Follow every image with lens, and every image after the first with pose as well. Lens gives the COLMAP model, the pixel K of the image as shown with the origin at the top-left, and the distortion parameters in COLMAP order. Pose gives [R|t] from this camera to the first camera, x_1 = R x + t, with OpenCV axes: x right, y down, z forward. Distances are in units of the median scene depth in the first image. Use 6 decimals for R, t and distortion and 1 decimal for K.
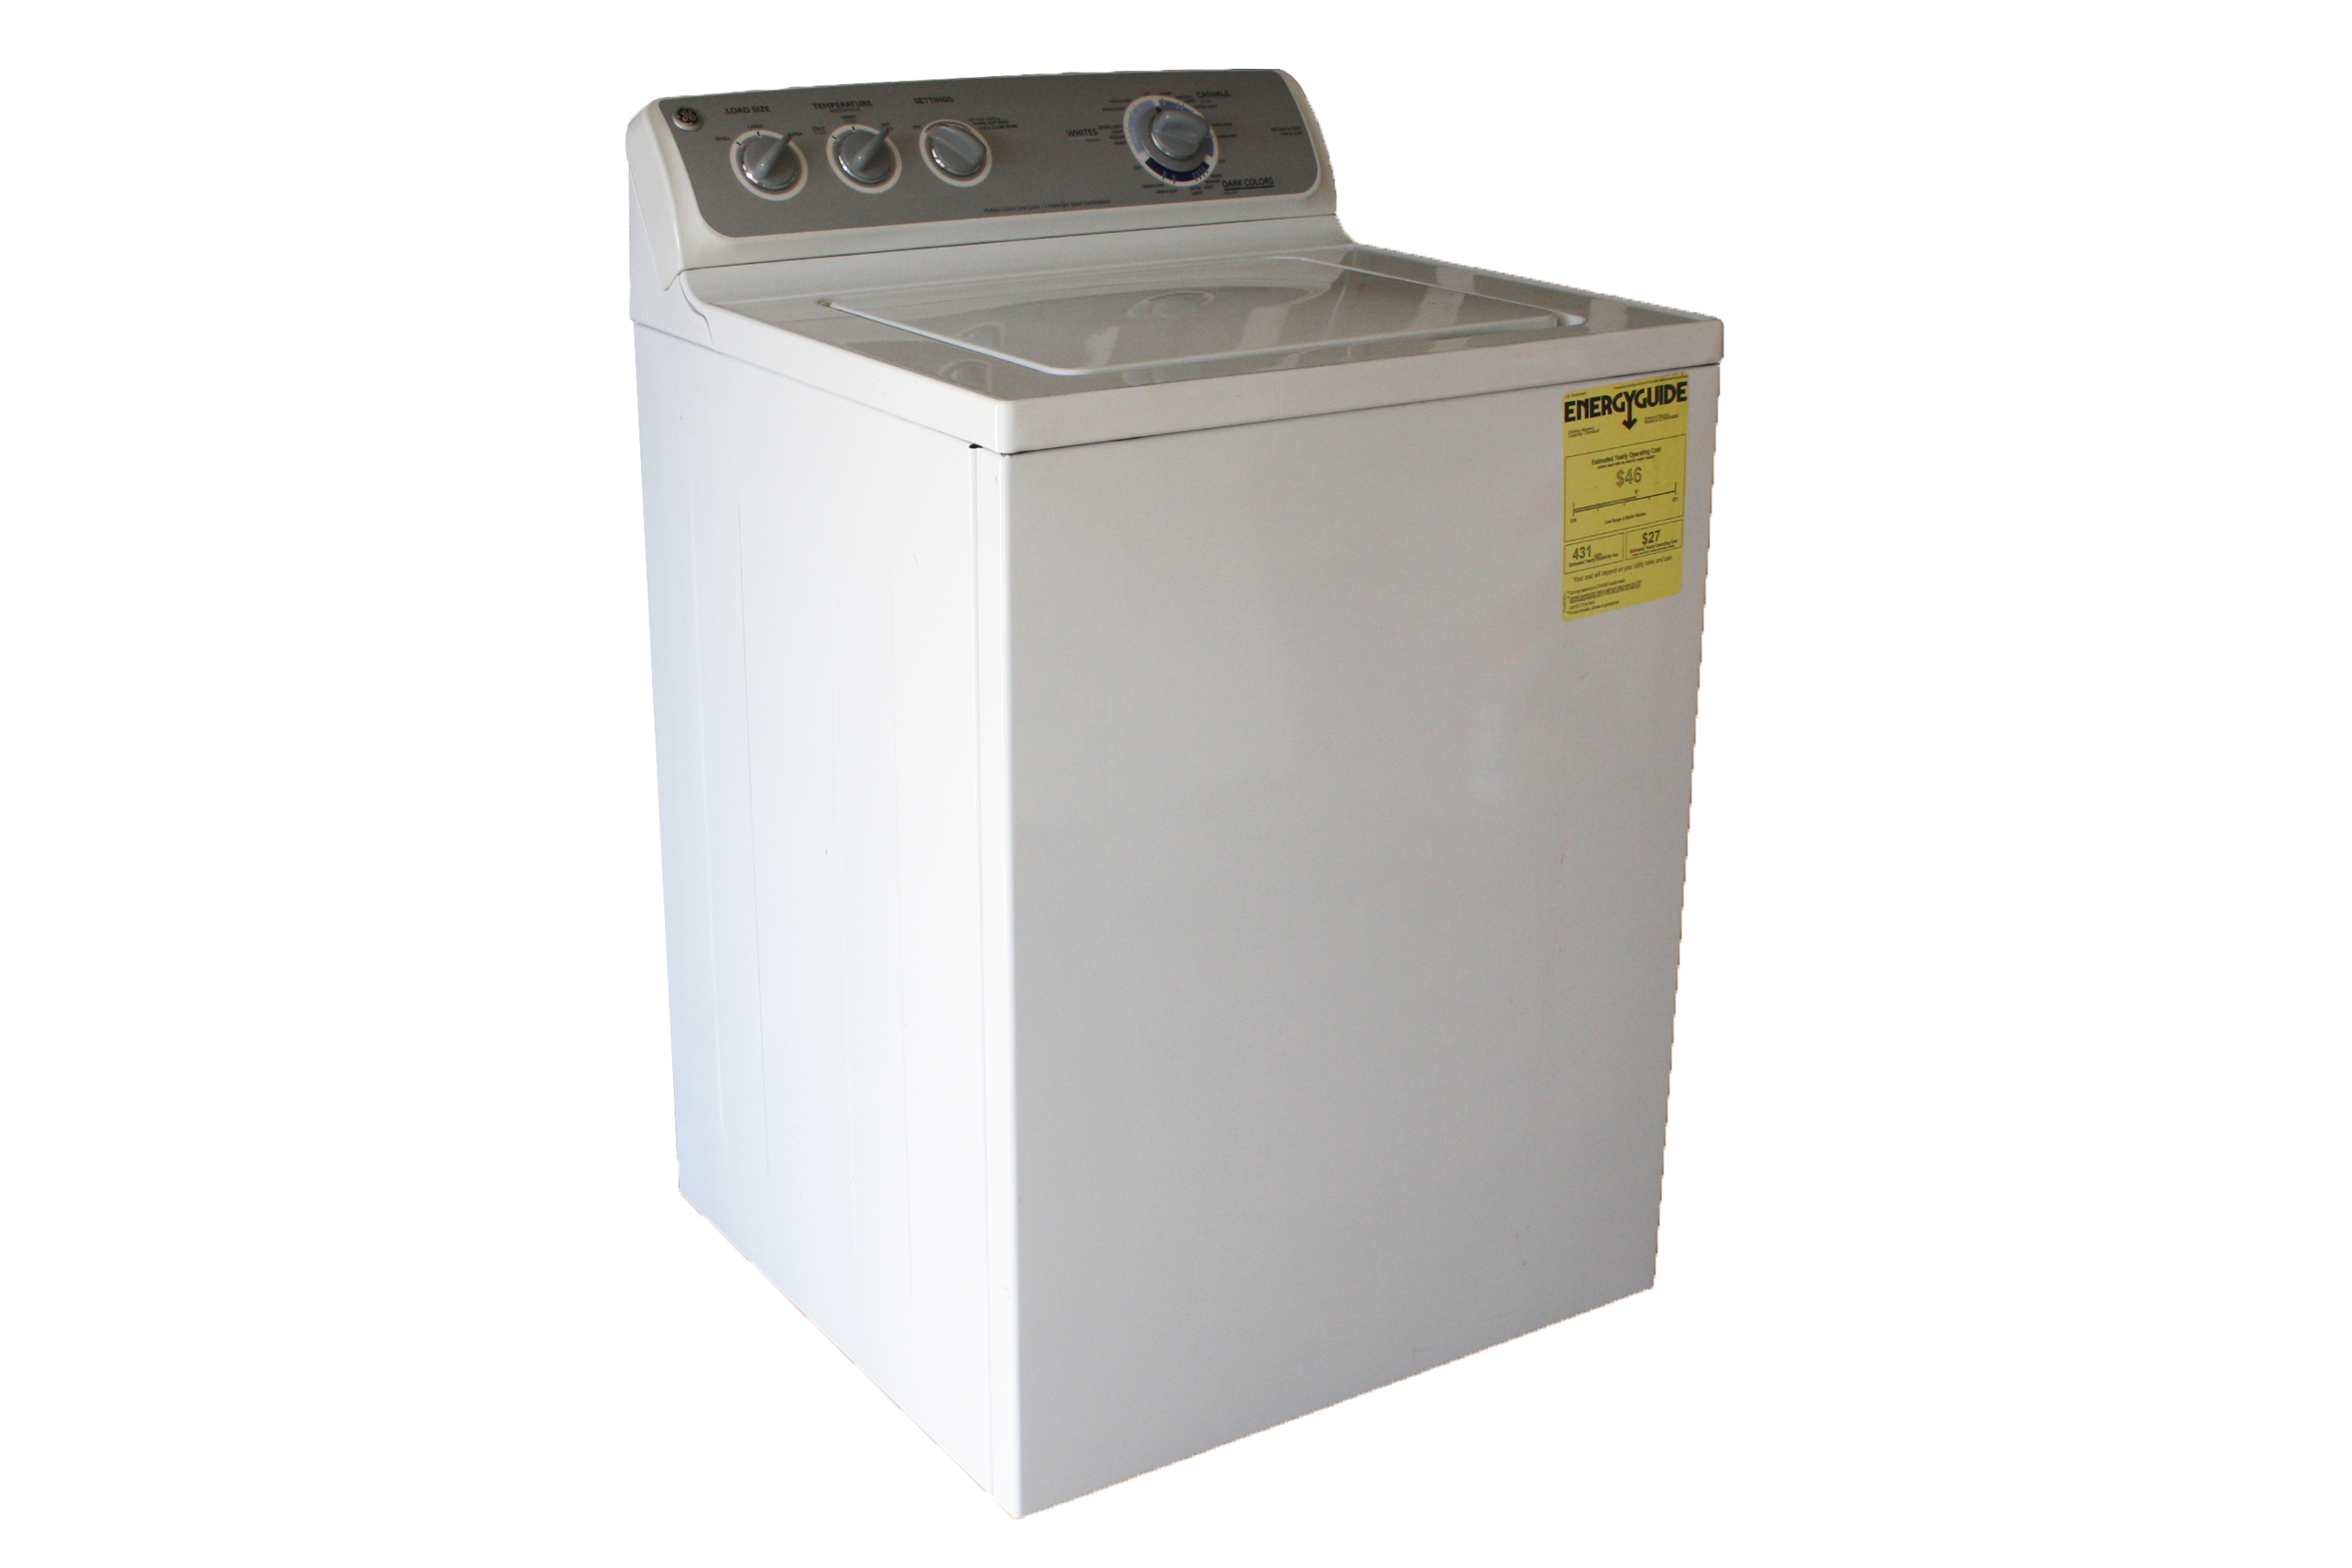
lens RADIAL K [[2708.6, 0, 1176.0], [0, 2708.6, 784.0], [0, 0, 1]] dist [-0.122913, -0.000731]
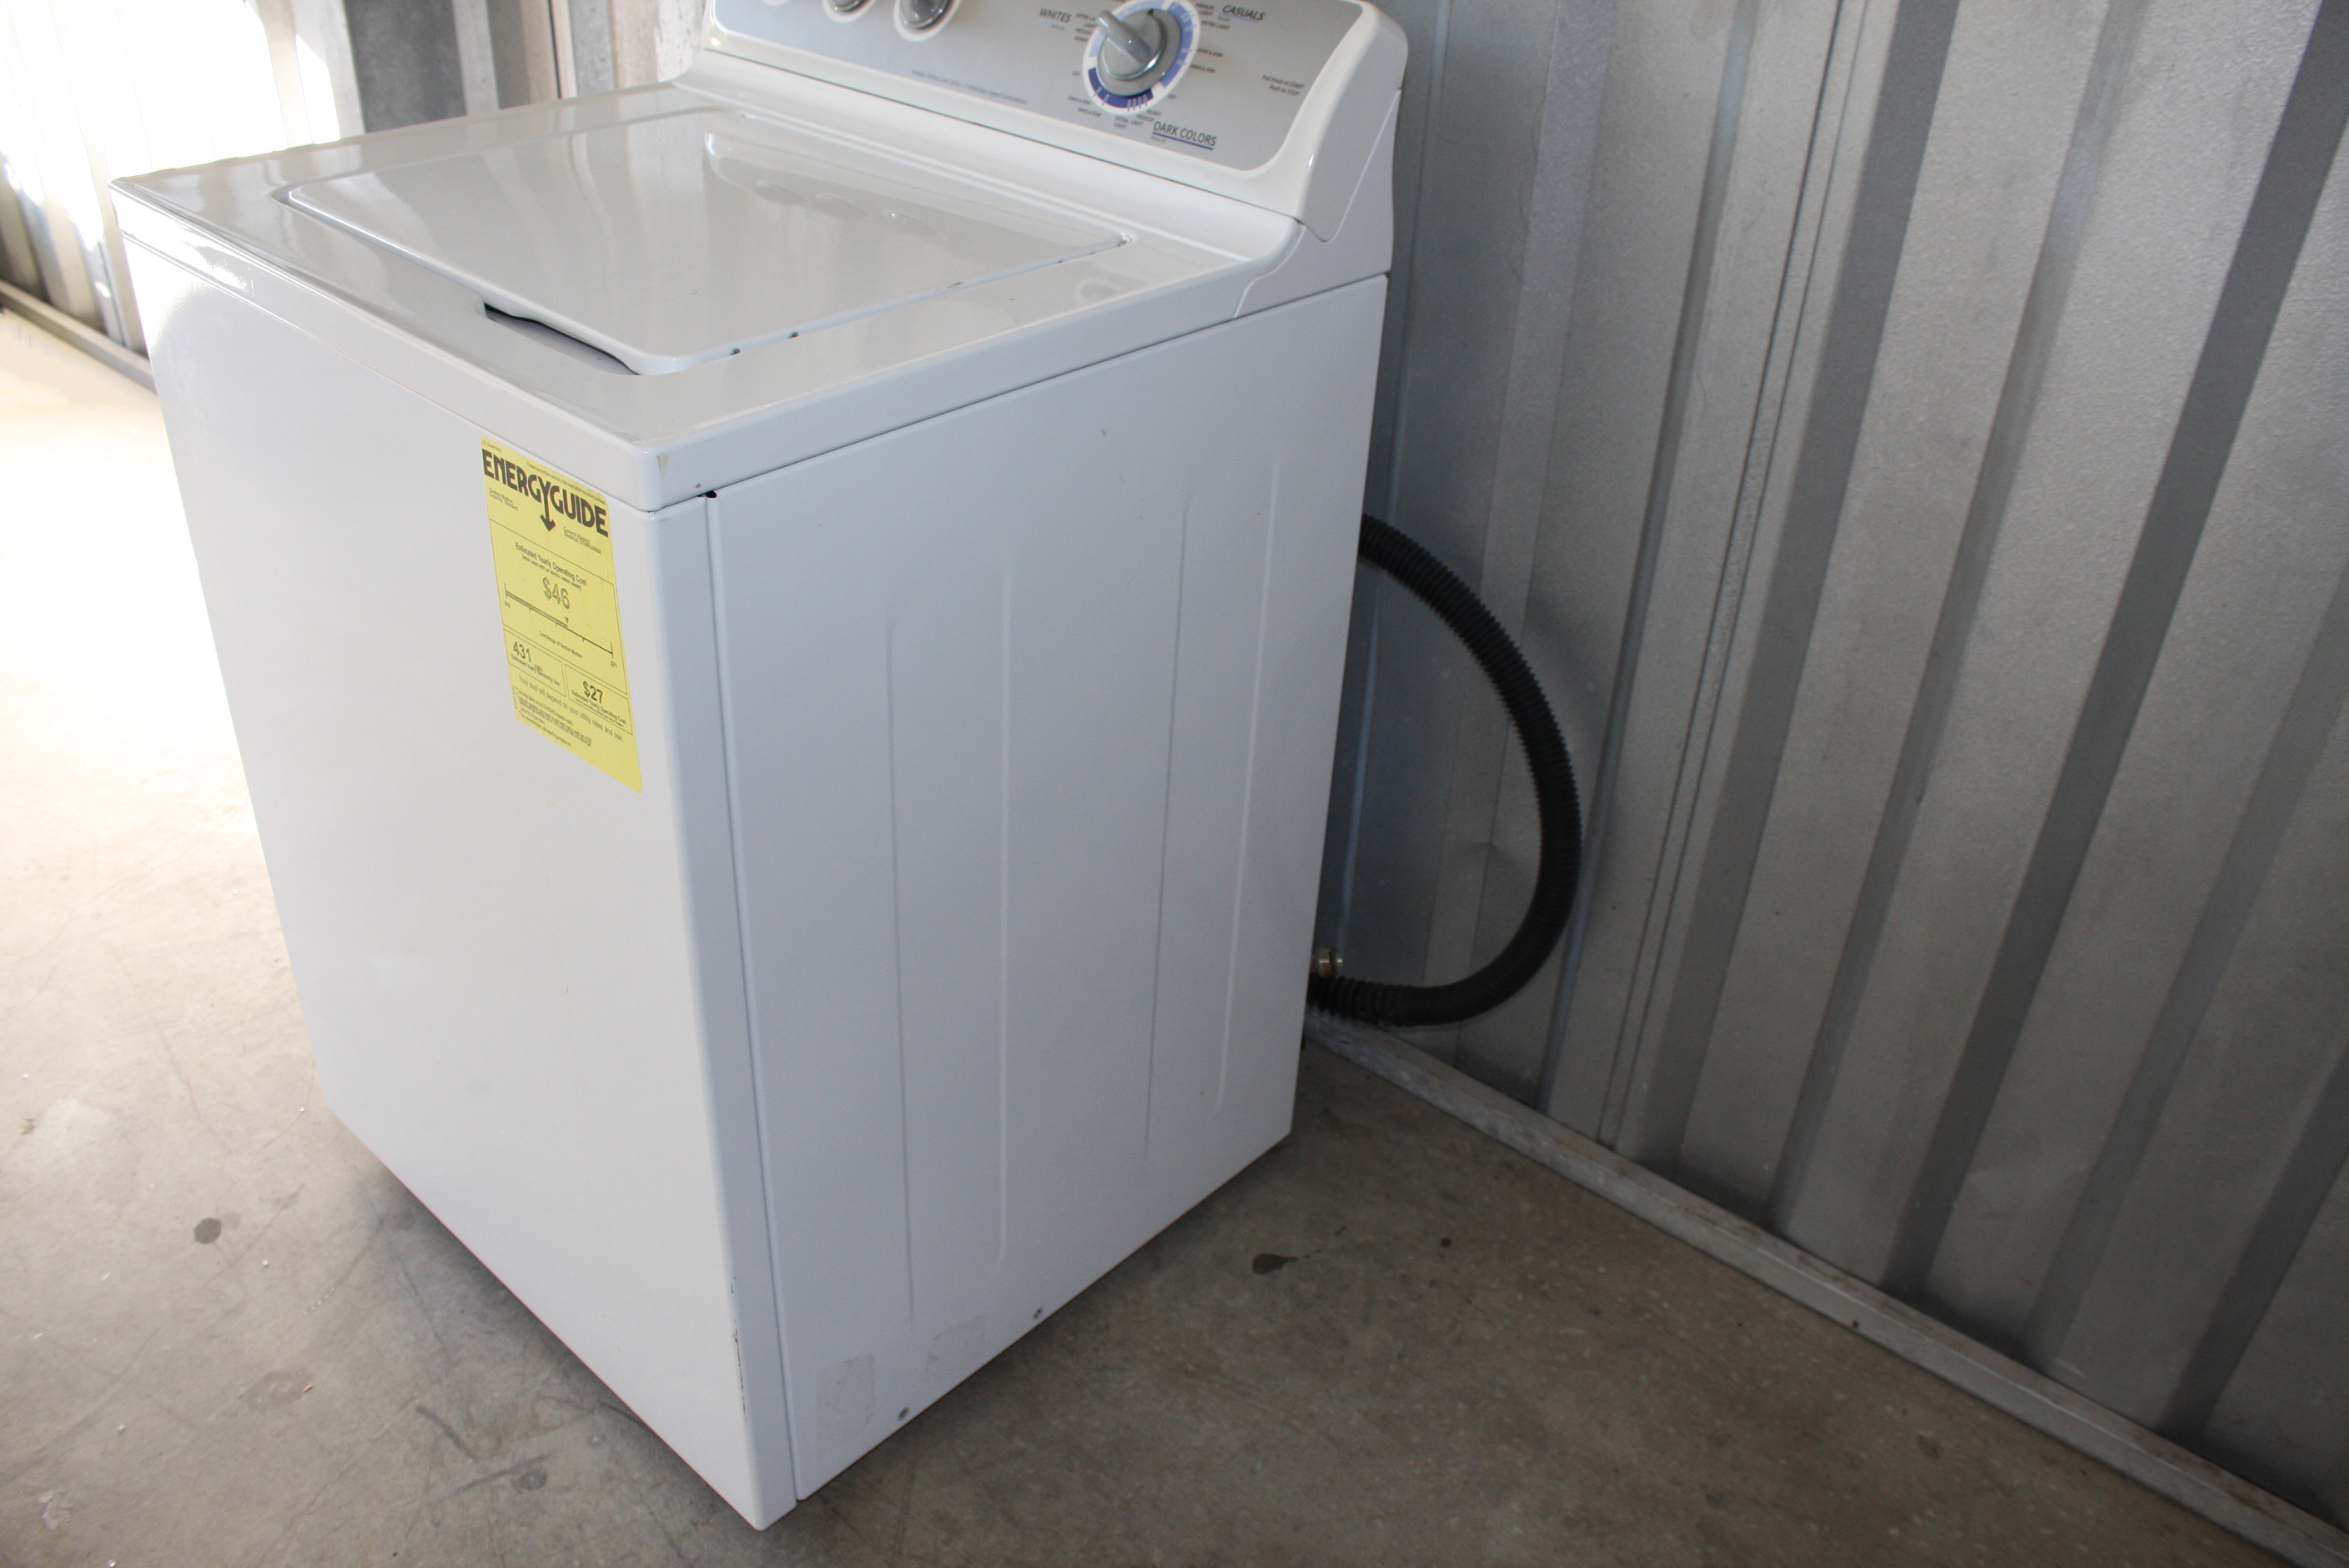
lens RADIAL K [[1961.0, 0, 1174.5], [0, 1961.0, 784.0], [0, 0, 1]] dist [-0.122038, 0.005551]
pose [[0.246322, 0.524603, -0.814933, 0.648087], [-0.367902, 0.828518, 0.422146, -0.346373], [0.896646, 0.195832, 0.397085, 0.945532]]
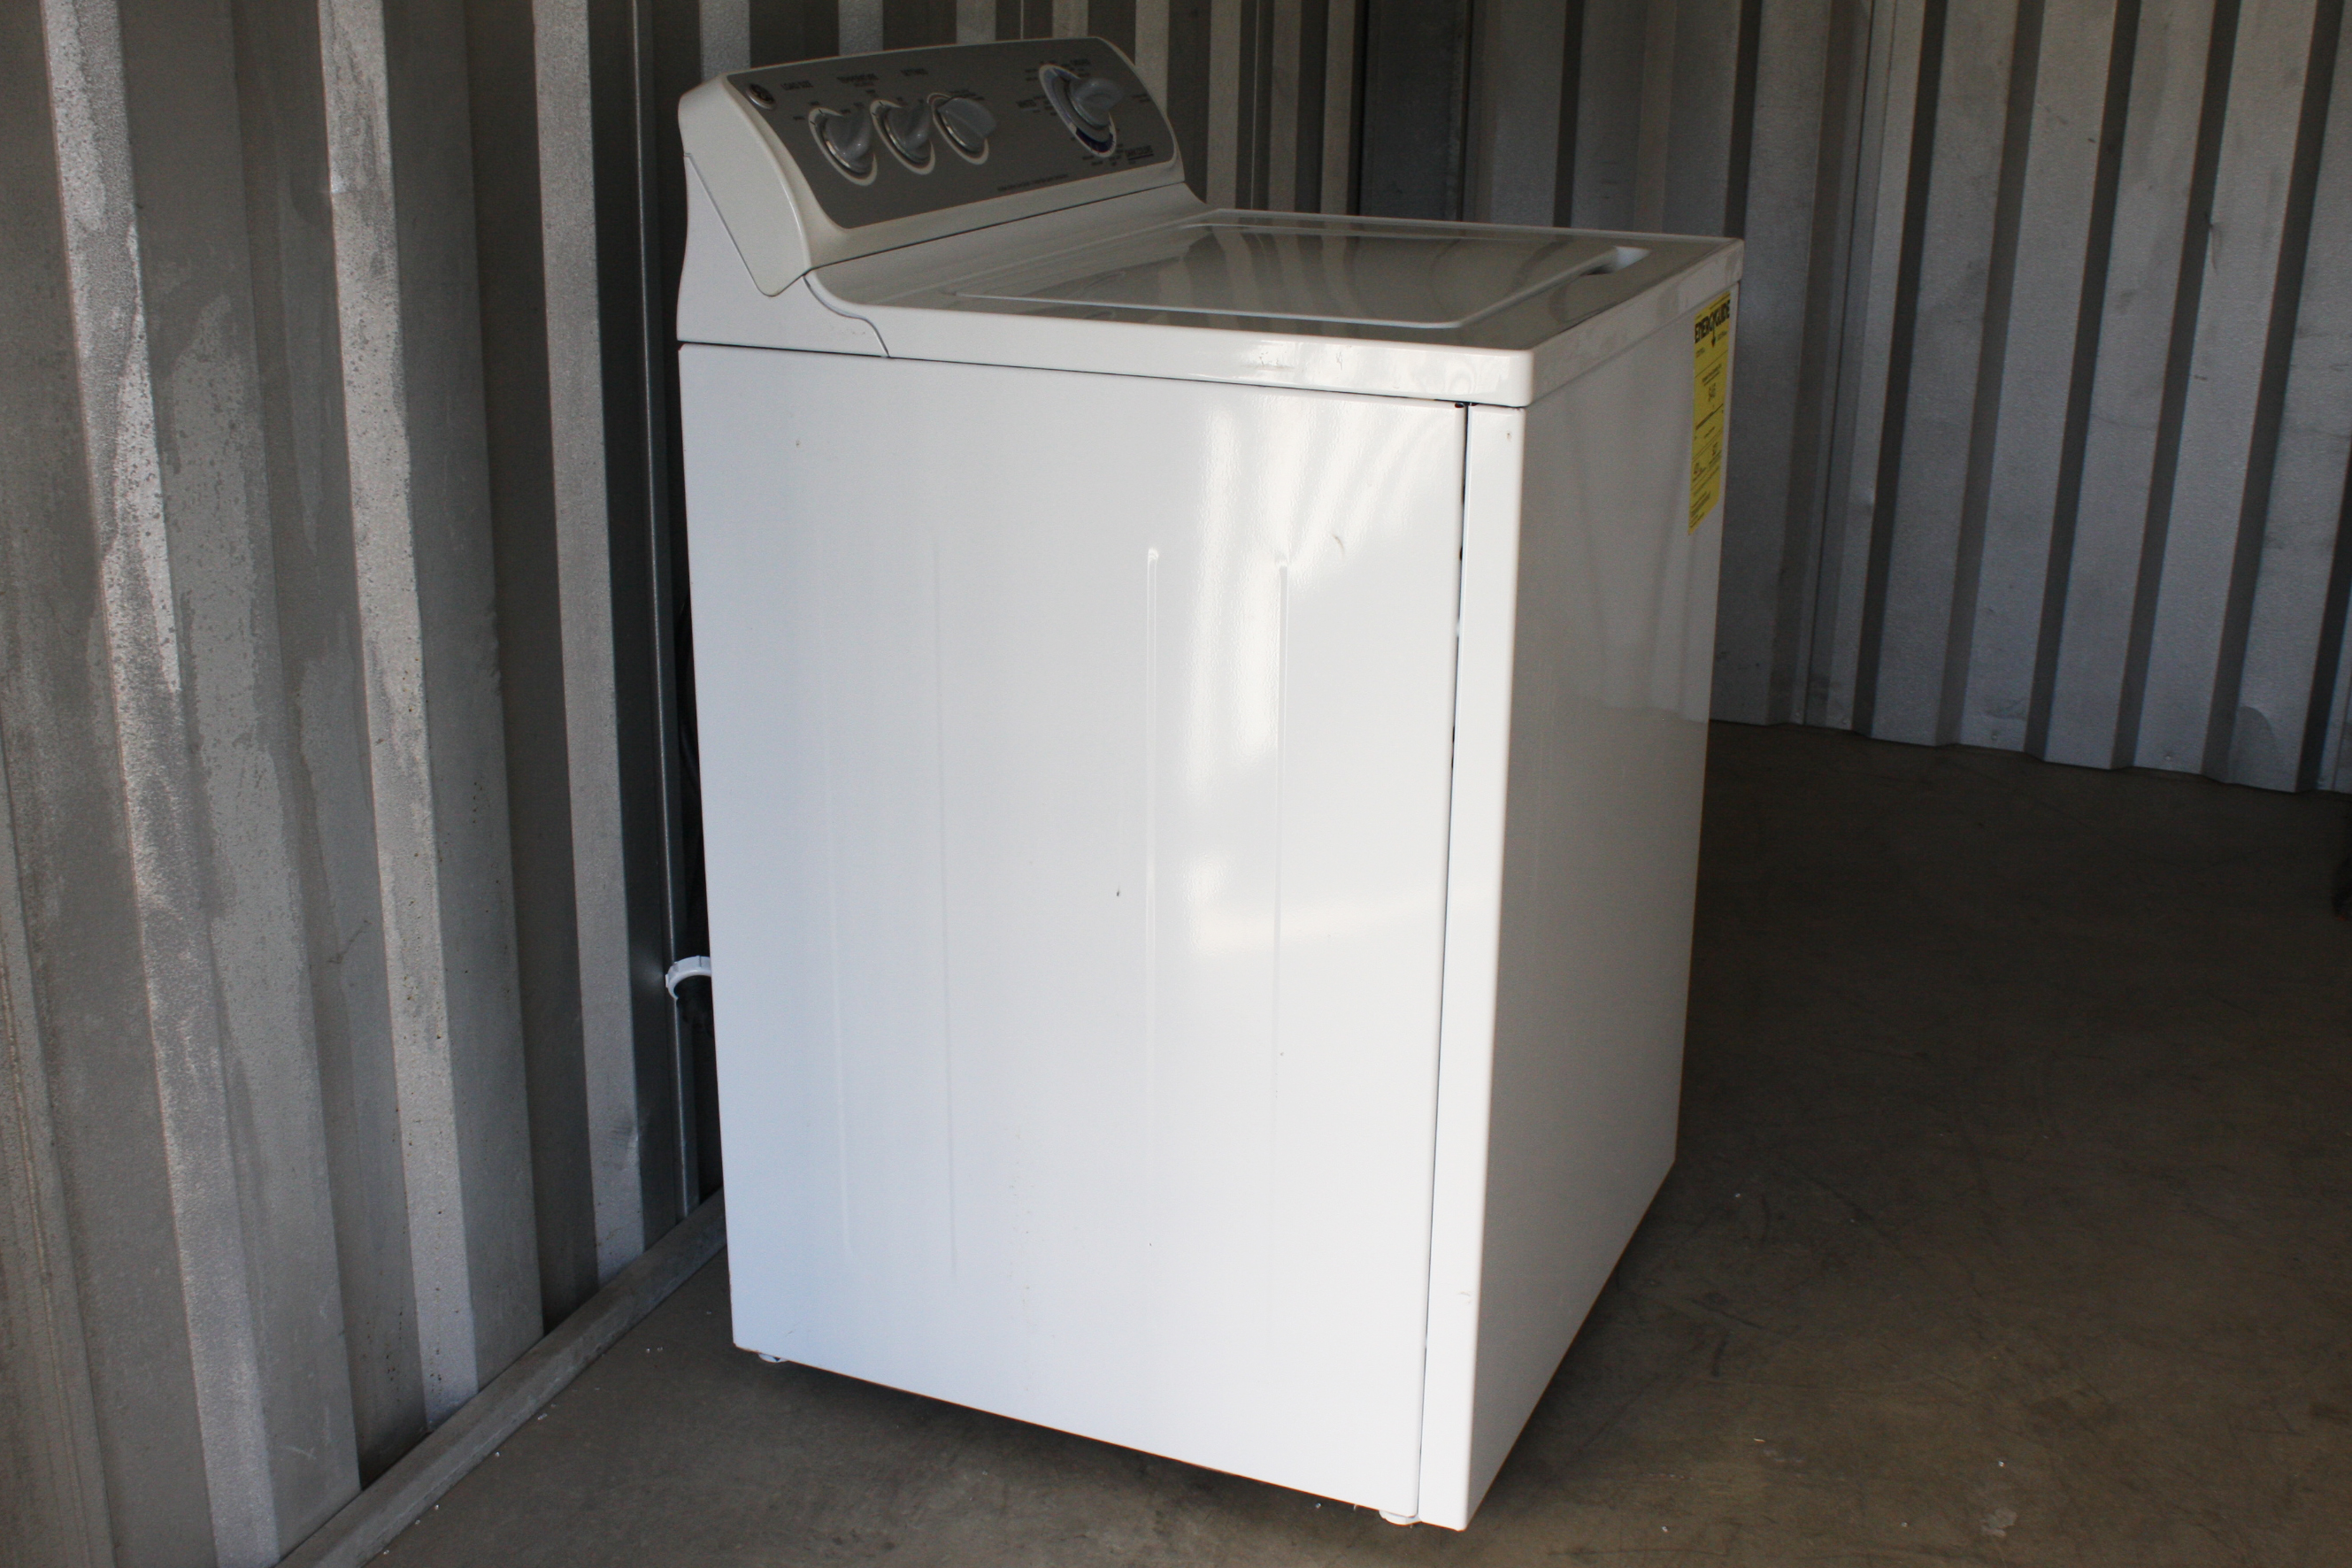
lens RADIAL K [[2622.8, 0, 1176.0], [0, 2622.8, 784.0], [0, 0, 1]] dist [-0.098860, -0.003314]
pose [[0.838971, -0.178241, 0.514158, -0.557277], [0.181729, 0.982363, 0.044018, -0.045847], [-0.512936, 0.056508, 0.856565, 0.238460]]
